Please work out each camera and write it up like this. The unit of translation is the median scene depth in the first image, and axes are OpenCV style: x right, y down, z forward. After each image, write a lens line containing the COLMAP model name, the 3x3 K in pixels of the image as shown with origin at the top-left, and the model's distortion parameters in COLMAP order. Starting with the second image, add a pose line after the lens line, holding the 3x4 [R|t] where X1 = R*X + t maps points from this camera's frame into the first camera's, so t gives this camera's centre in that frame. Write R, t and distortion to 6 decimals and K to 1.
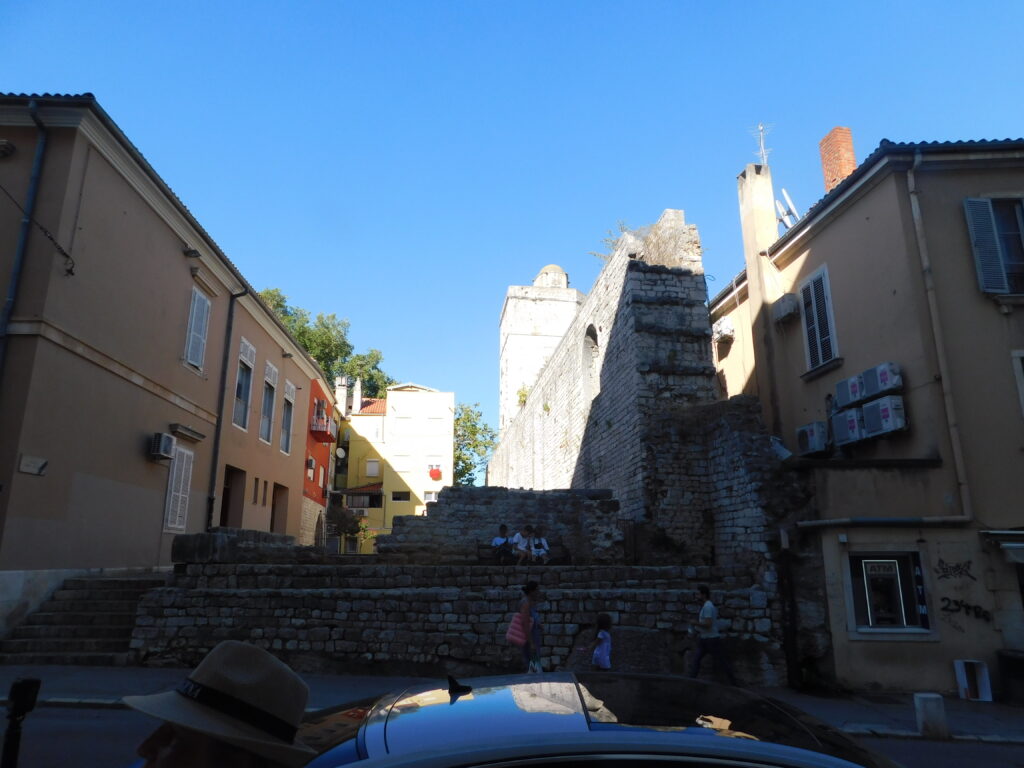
lens RADIAL K [[679.1, 0, 513.5], [0, 679.1, 385.7], [0, 0, 1]] dist [-0.077680, -0.001325]
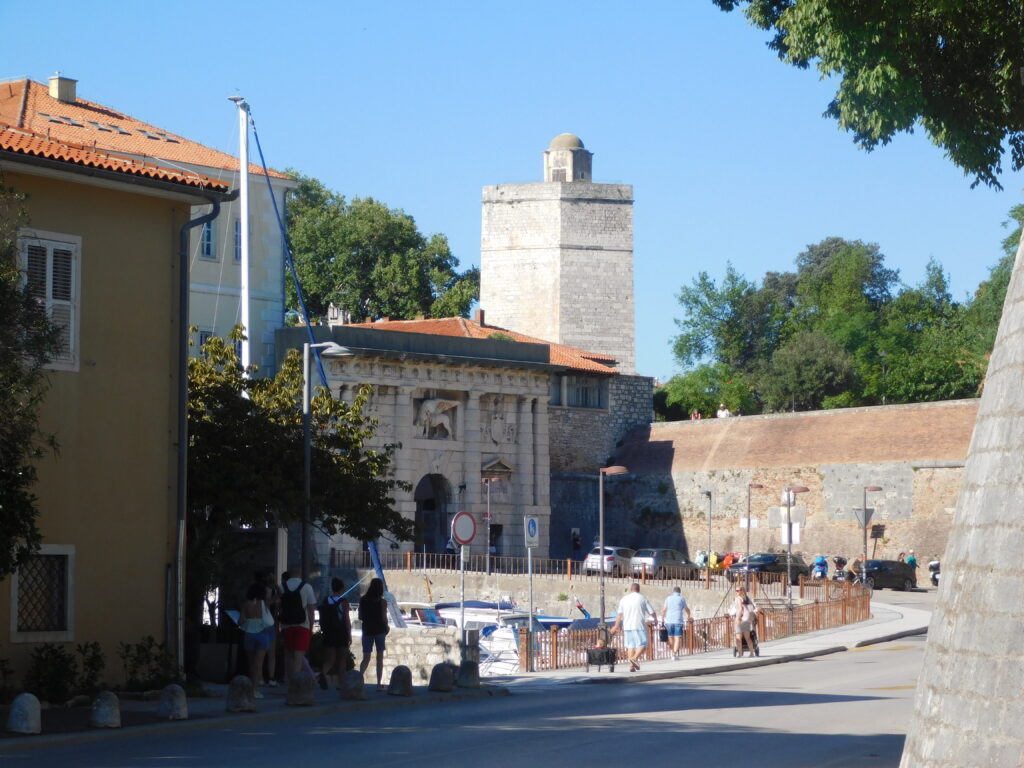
lens RADIAL K [[2984.8, 0, 511.6], [0, 2984.8, 384.0], [0, 0, 1]] dist [-0.021316, 0.000000]
pose [[0.825453, -0.031249, -0.563606, 6.671494], [0.137515, 0.979517, 0.147094, -1.449661], [0.547465, -0.198924, 0.812842, -6.261162]]
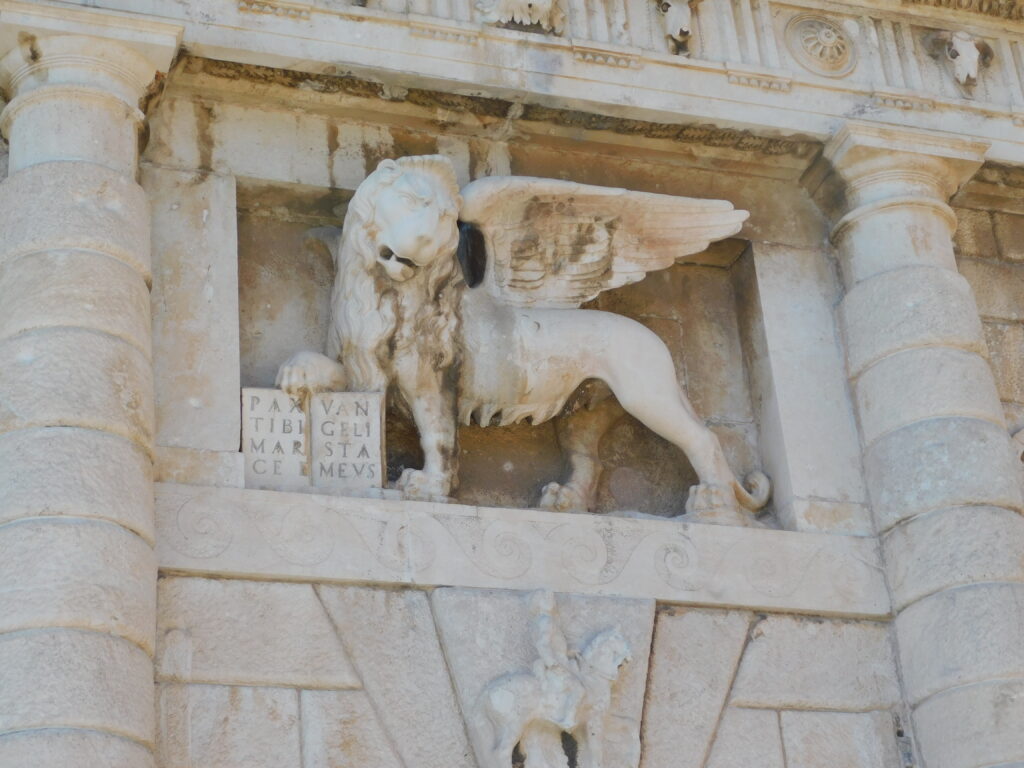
lens RADIAL K [[1980.9, 0, 511.6], [0, 1980.9, 384.1], [0, 0, 1]] dist [0.058155, 0.000000]
pose [[0.421435, -0.442898, -0.791349, 2.321741], [0.293147, 0.892311, -0.343287, 0.067966], [0.858171, -0.087308, 0.505885, 0.018511]]
